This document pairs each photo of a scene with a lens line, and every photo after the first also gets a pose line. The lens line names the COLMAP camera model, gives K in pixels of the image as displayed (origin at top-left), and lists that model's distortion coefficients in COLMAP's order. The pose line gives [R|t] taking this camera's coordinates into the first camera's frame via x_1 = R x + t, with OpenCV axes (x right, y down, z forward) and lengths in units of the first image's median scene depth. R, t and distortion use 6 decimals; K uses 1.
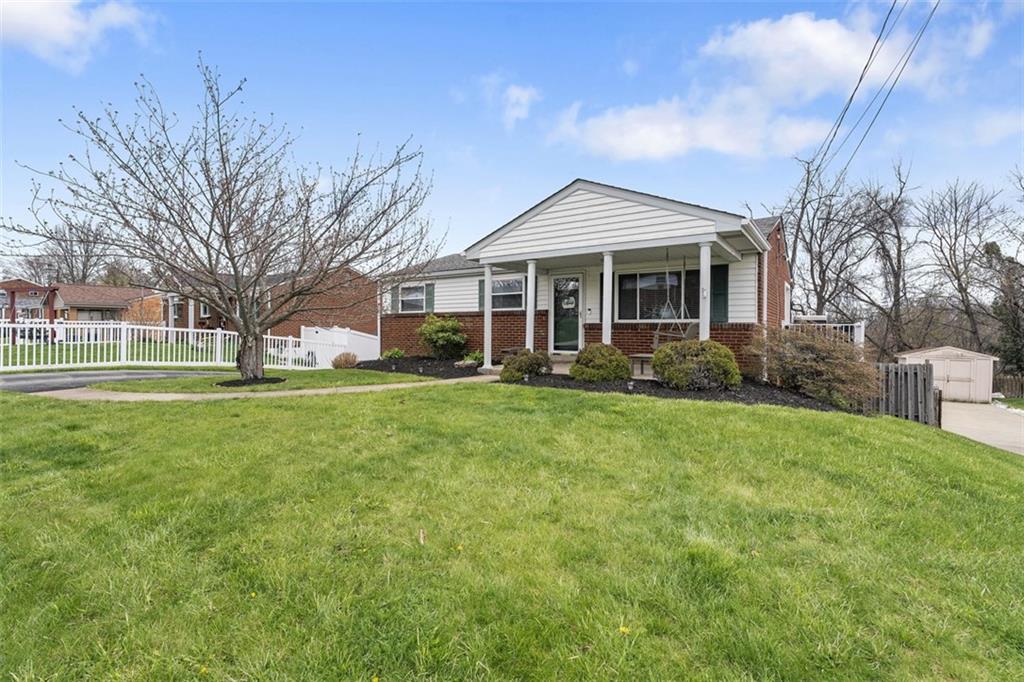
lens RADIAL K [[474.9, 0, 513.5], [0, 474.9, 339.4], [0, 0, 1]] dist [-0.002298, -0.000095]
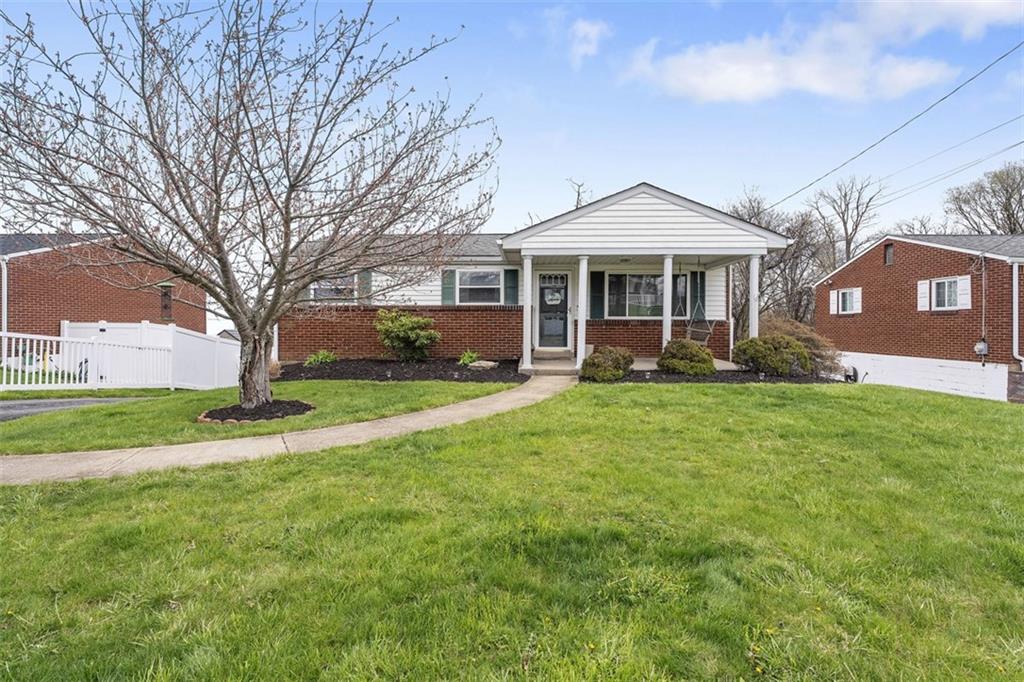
lens RADIAL K [[474.9, 0, 512.8], [0, 474.9, 336.0], [0, 0, 1]] dist [-0.002298, -0.000095]
pose [[0.826906, -0.014117, 0.562162, -0.577003], [0.012888, 0.999898, 0.006152, -0.006789], [-0.562192, 0.002158, 0.827004, 0.241886]]
